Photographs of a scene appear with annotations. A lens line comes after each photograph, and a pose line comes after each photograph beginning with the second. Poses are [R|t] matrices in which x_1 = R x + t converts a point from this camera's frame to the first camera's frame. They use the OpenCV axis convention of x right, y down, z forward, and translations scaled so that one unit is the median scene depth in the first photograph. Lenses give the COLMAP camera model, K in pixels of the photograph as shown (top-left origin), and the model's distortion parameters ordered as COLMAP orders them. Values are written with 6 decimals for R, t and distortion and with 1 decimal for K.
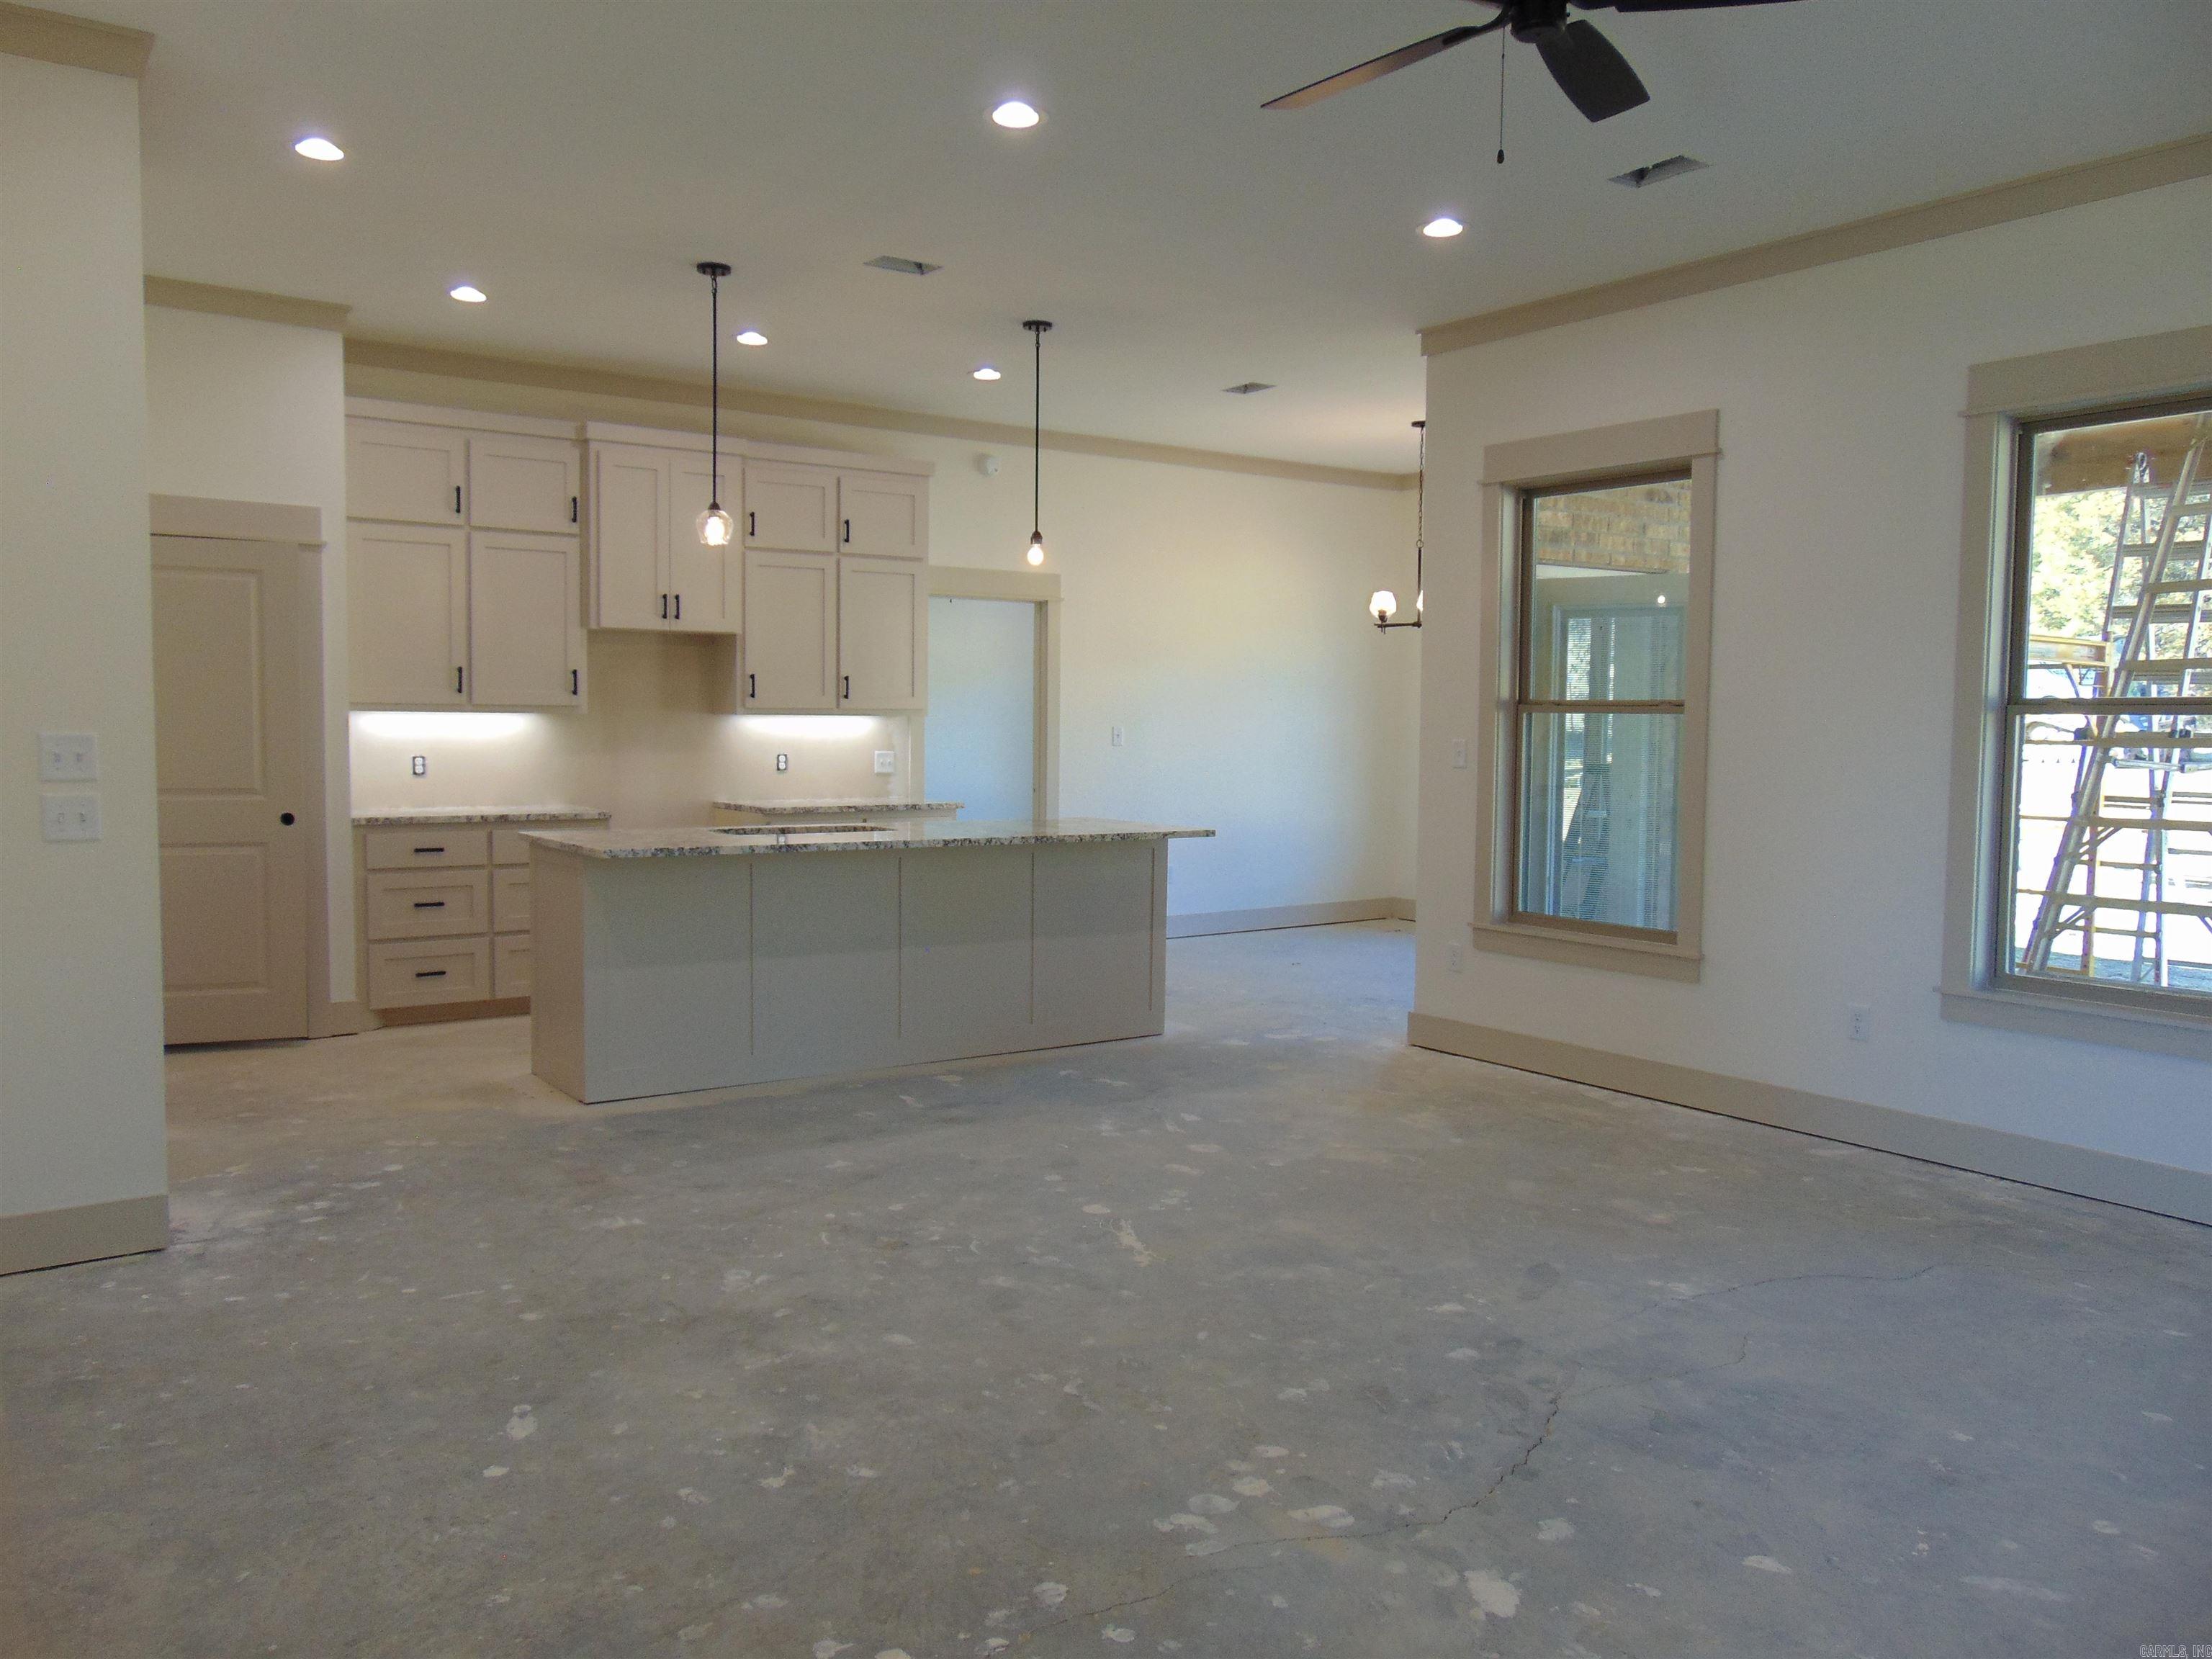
lens RADIAL K [[1646.4, 0, 1105.2], [0, 1646.4, 825.3], [0, 0, 1]] dist [-0.043648, 0.082036]
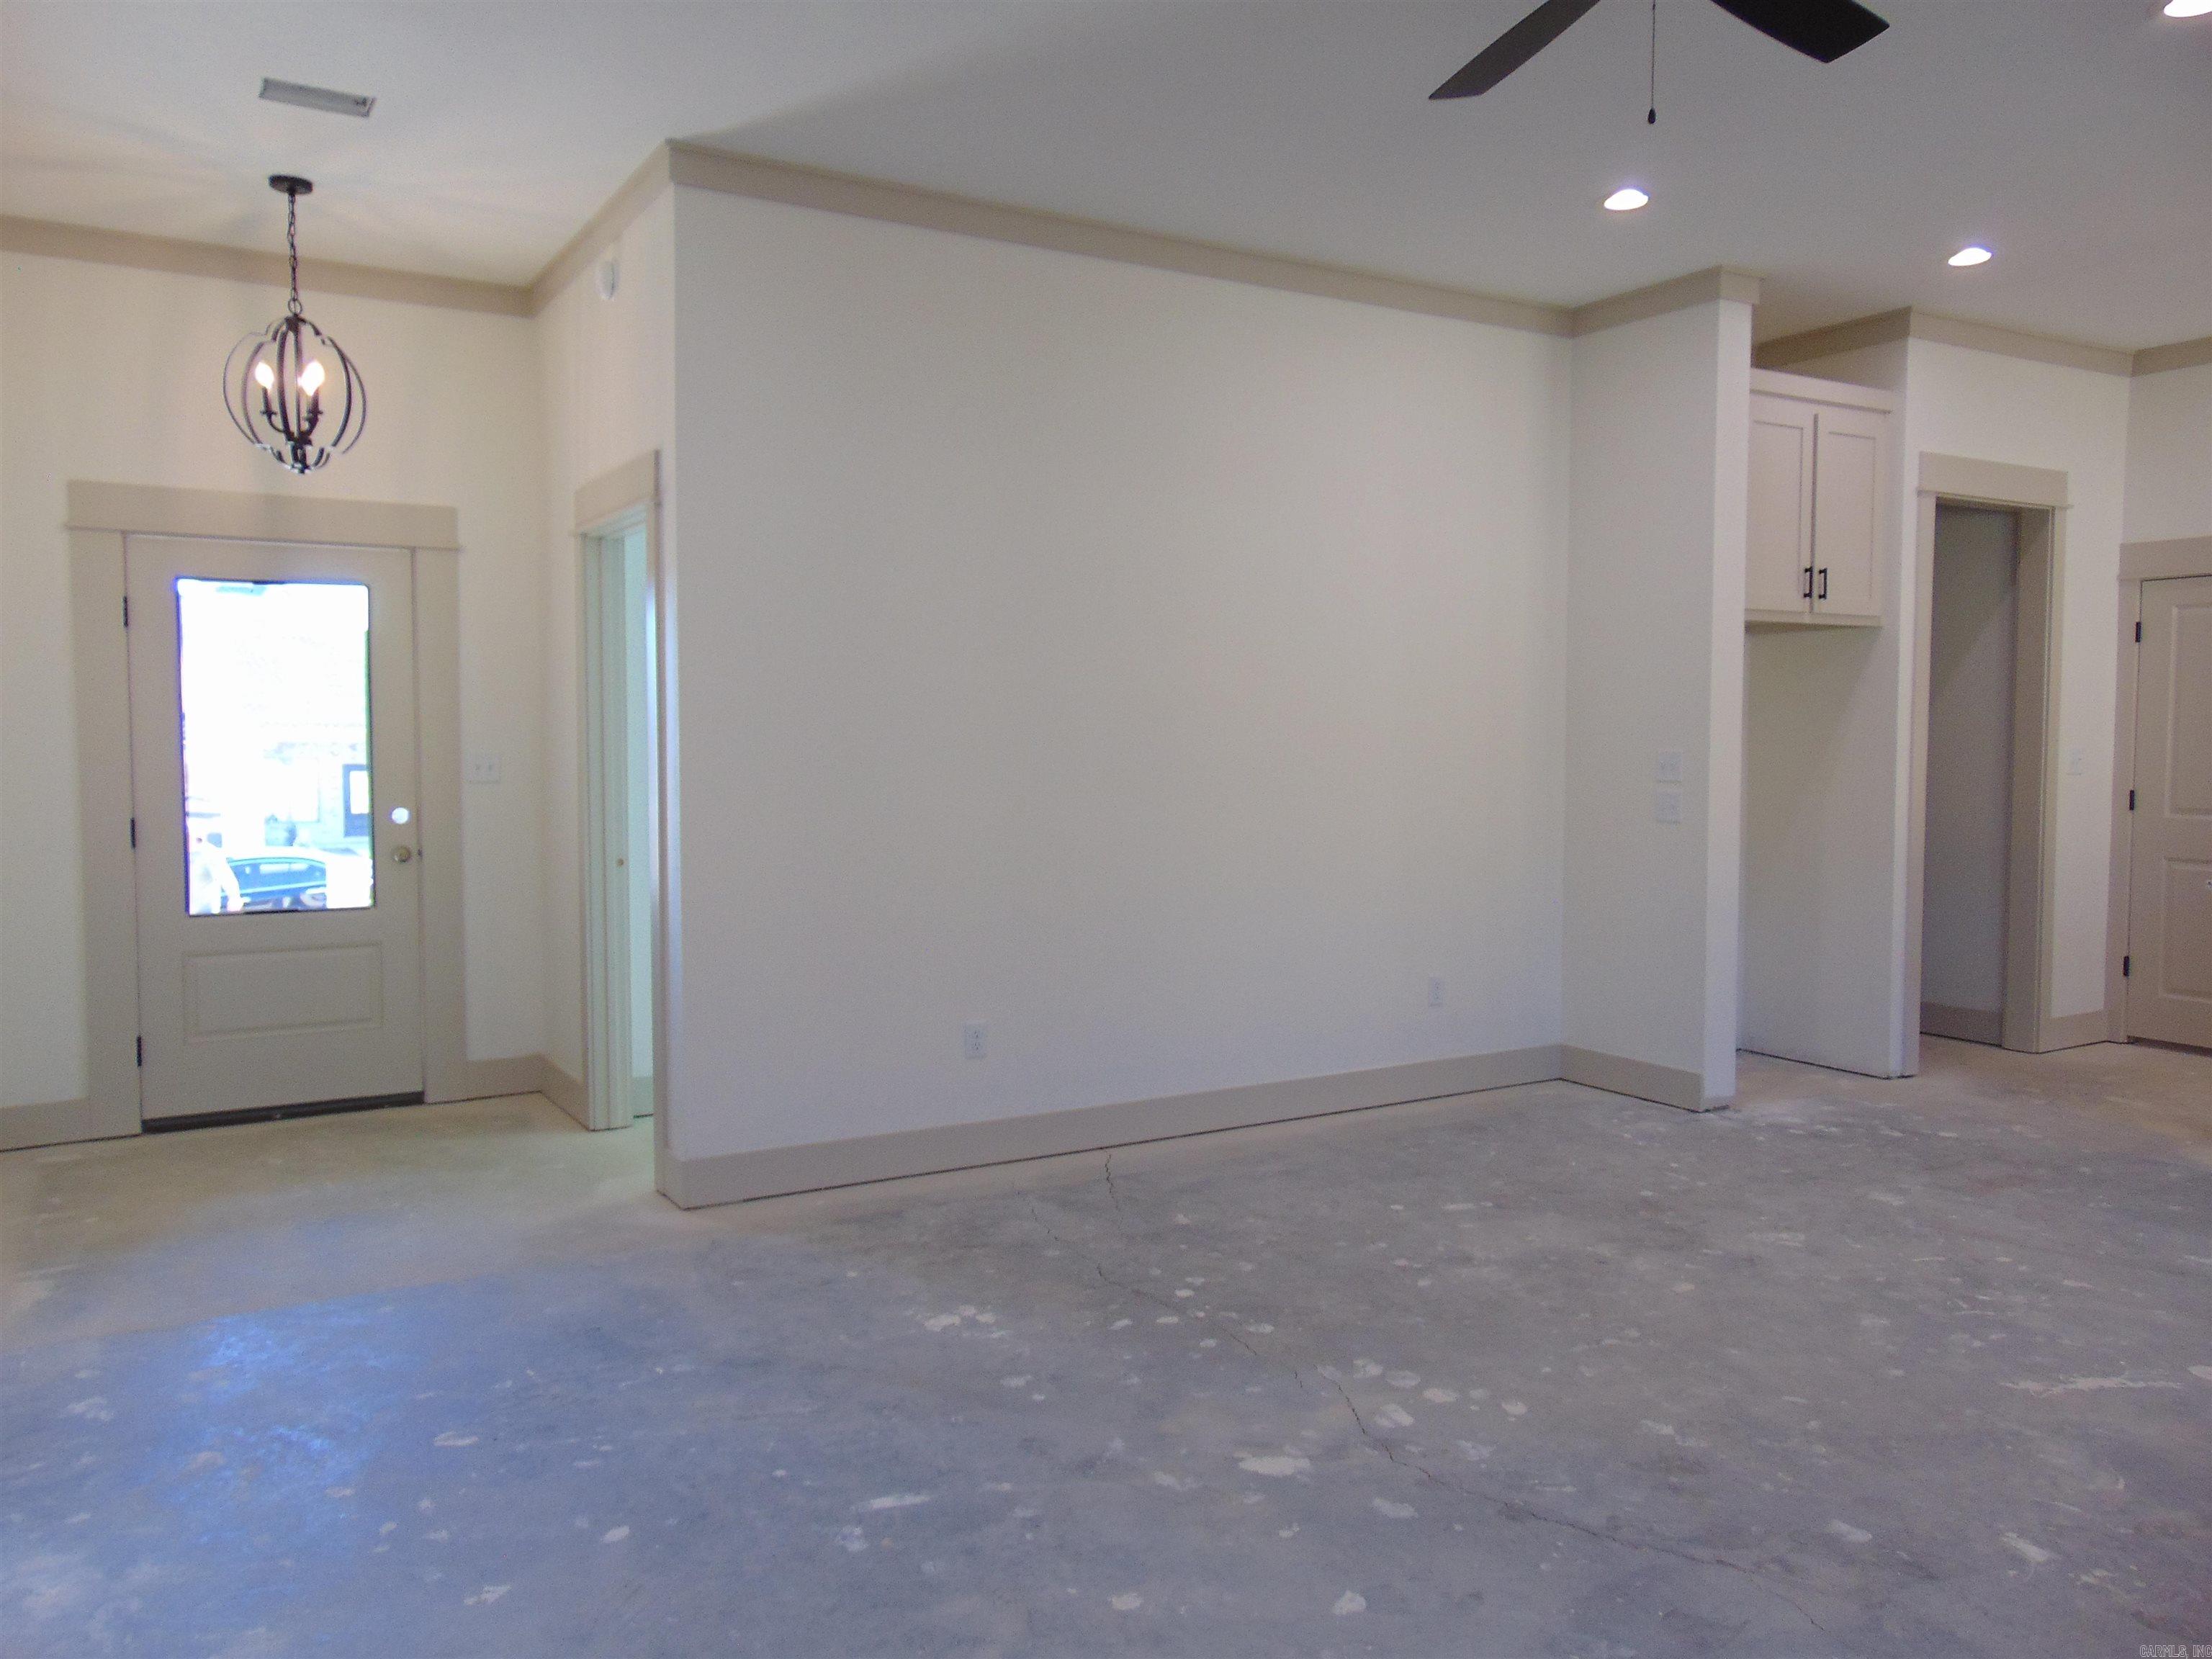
lens RADIAL K [[1646.4, 0, 1109.0], [0, 1646.4, 819.7], [0, 0, 1]] dist [-0.043648, 0.082036]
pose [[-0.085760, 0.042369, -0.995415, 0.625539], [-0.068183, 0.996503, 0.048289, -0.020823], [0.993980, 0.072012, -0.082572, 0.418832]]
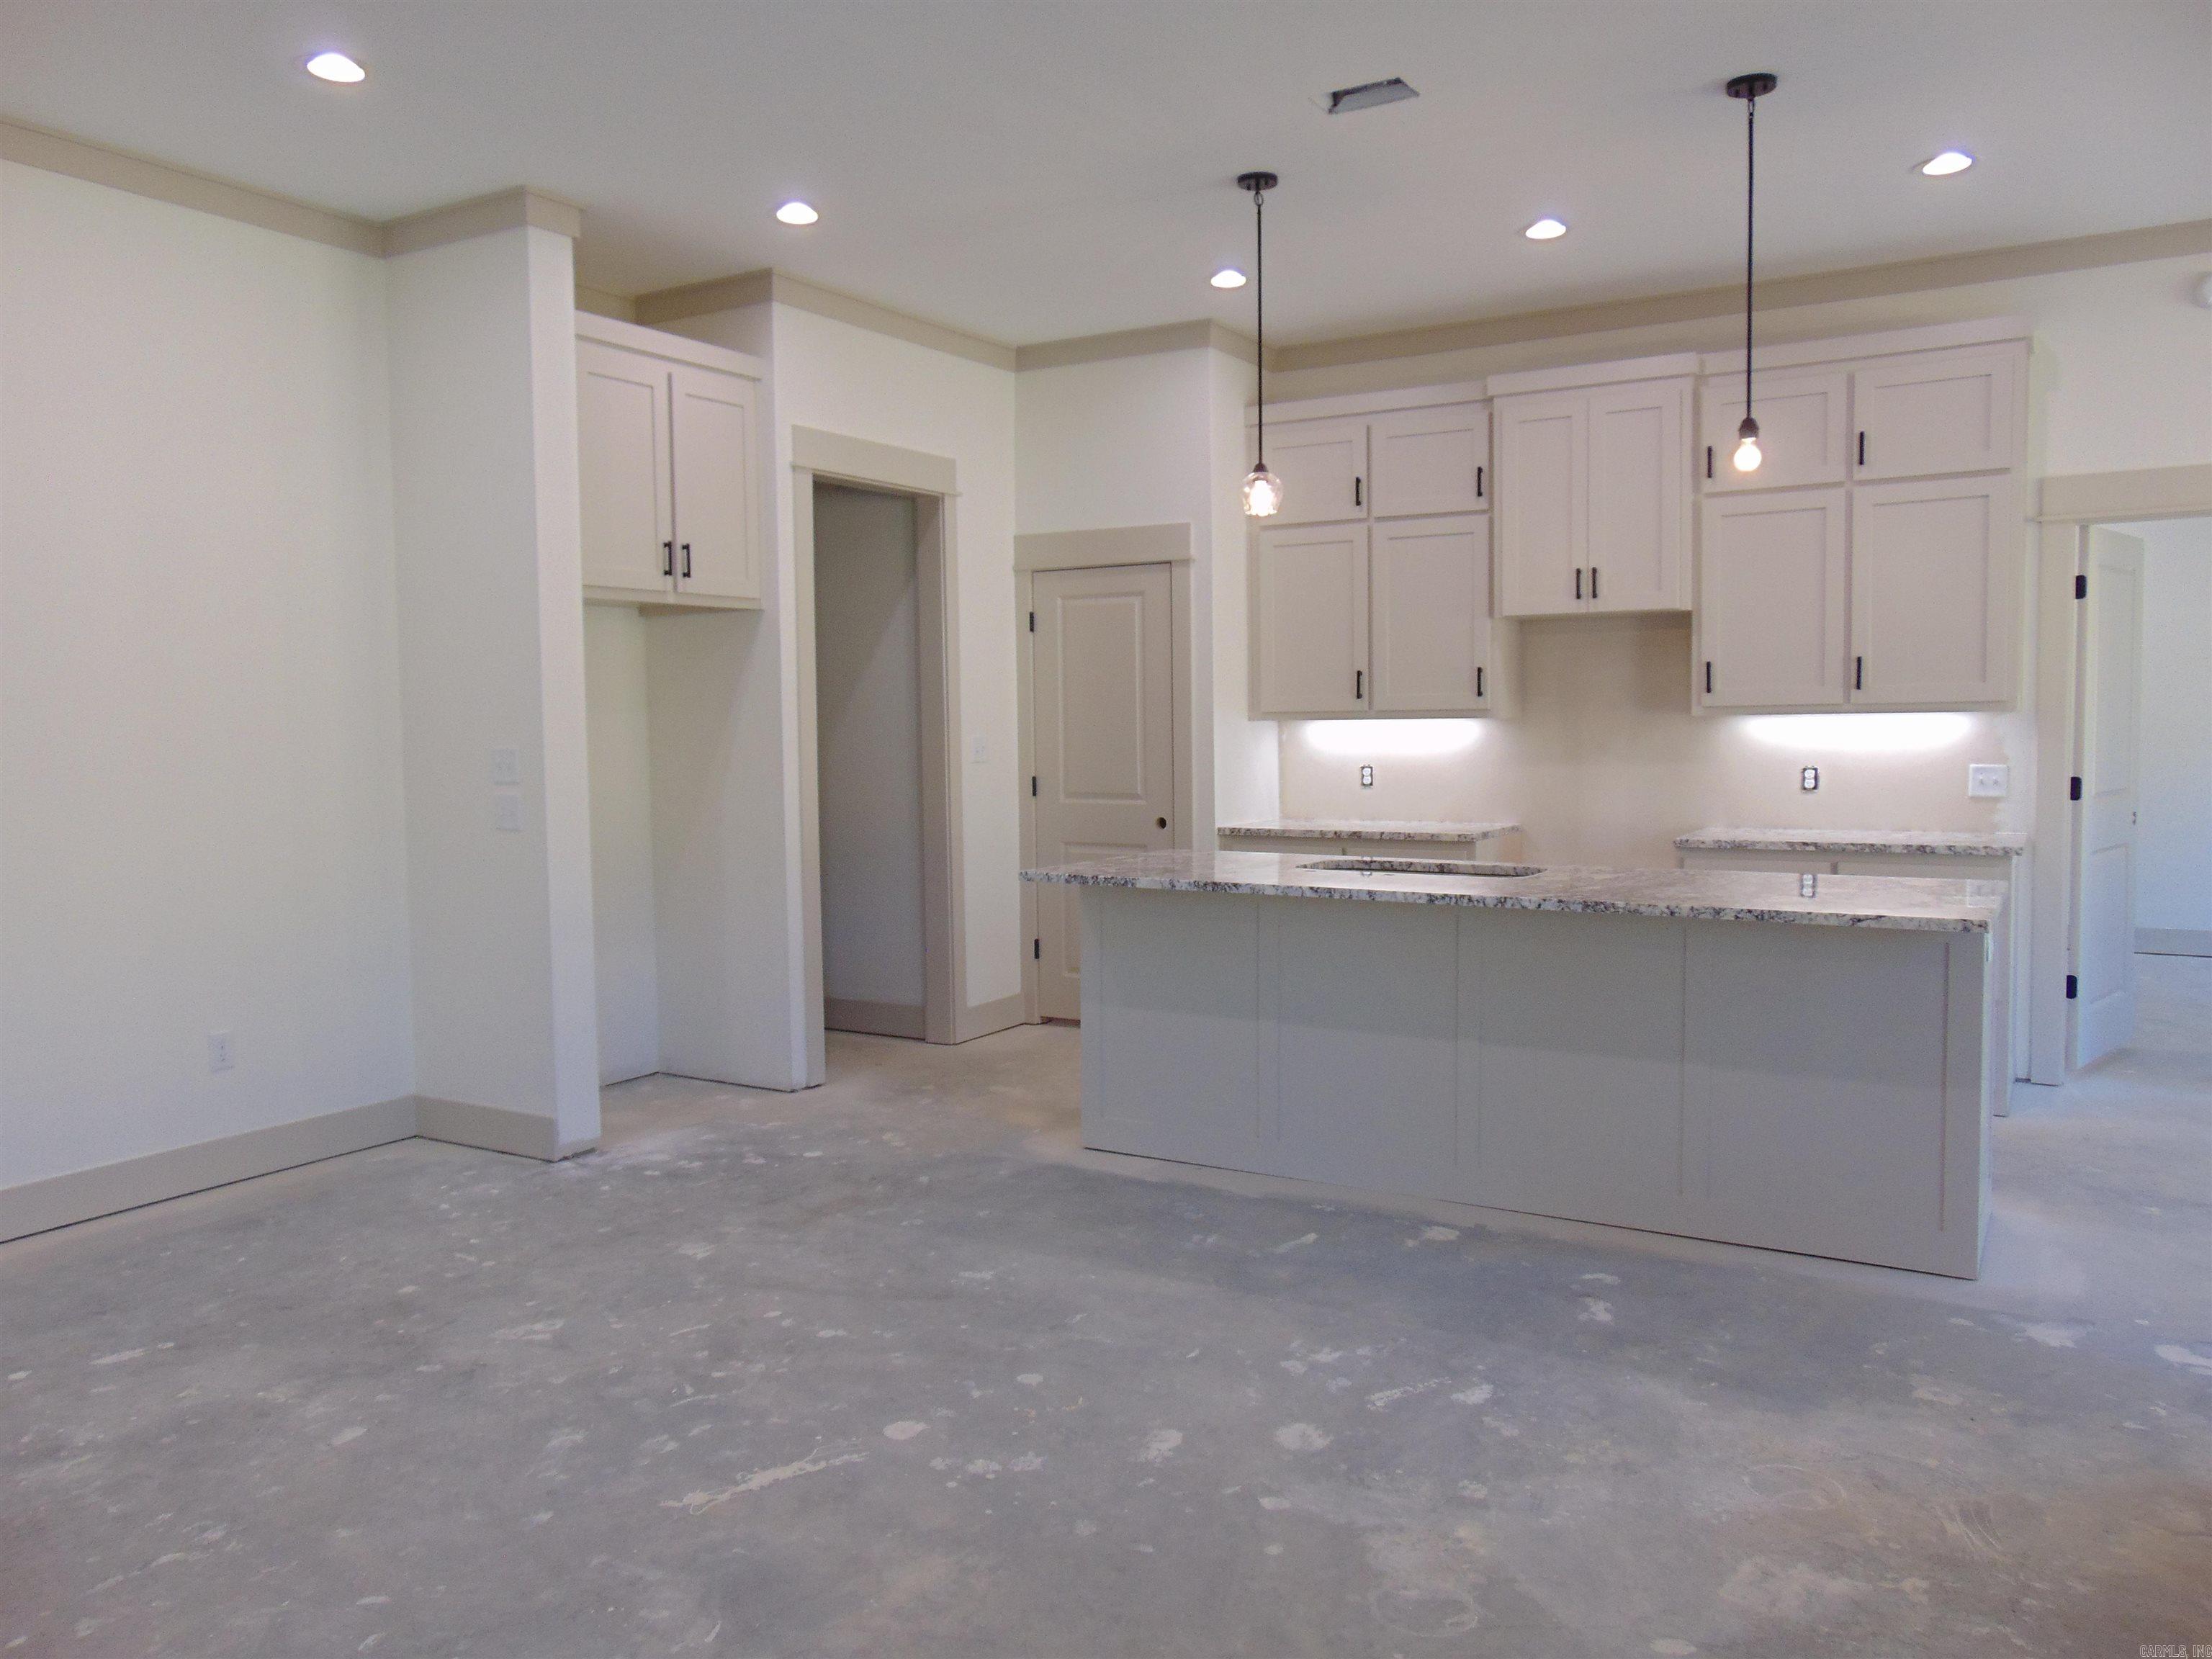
lens RADIAL K [[1646.4, 0, 1106.3], [0, 1646.4, 821.4], [0, 0, 1]] dist [-0.043648, 0.082036]
pose [[0.399883, 0.040091, -0.915689, 0.513825], [-0.044056, 0.998729, 0.024488, -0.034710], [0.915507, 0.030549, 0.401141, 0.623499]]
